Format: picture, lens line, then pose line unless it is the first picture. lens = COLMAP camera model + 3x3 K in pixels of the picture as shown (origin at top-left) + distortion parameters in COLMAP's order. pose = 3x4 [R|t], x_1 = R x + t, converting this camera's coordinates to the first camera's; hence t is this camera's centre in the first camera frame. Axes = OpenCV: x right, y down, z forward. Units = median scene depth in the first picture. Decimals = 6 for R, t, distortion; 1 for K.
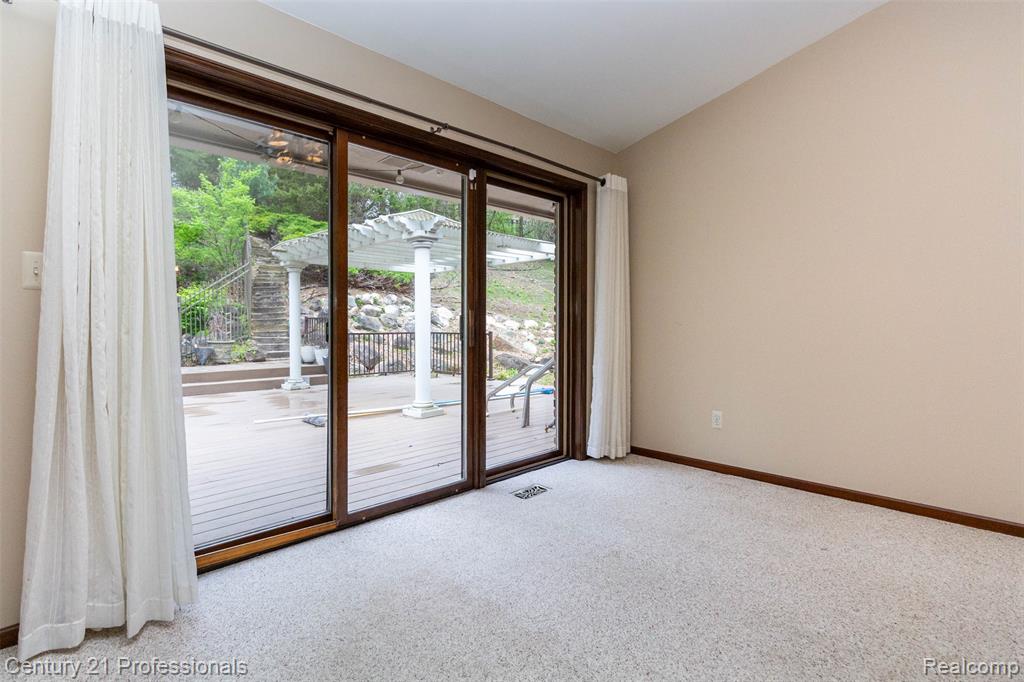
lens RADIAL K [[485.7, 0, 503.0], [0, 485.7, 337.9], [0, 0, 1]] dist [-0.003233, 0.000641]
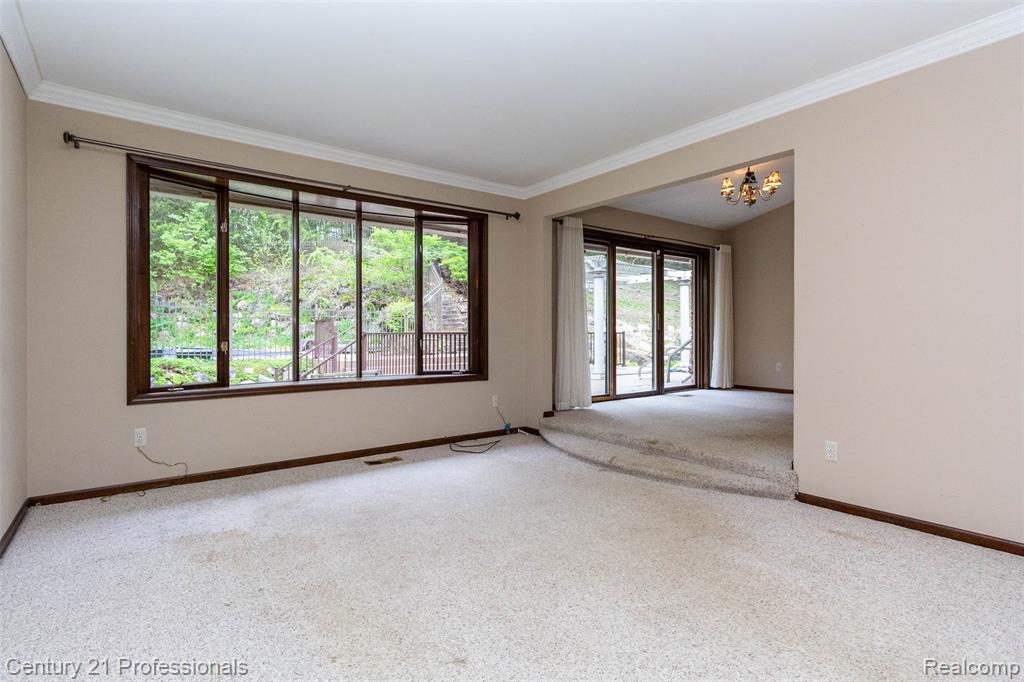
lens RADIAL K [[505.7, 0, 512.1], [0, 505.7, 338.3], [0, 0, 1]] dist [-0.019342, 0.000252]
pose [[0.990297, 0.001728, -0.138953, -0.348465], [-0.004280, 0.999828, -0.018069, 0.085144], [0.138898, 0.018489, 0.990134, -1.169405]]
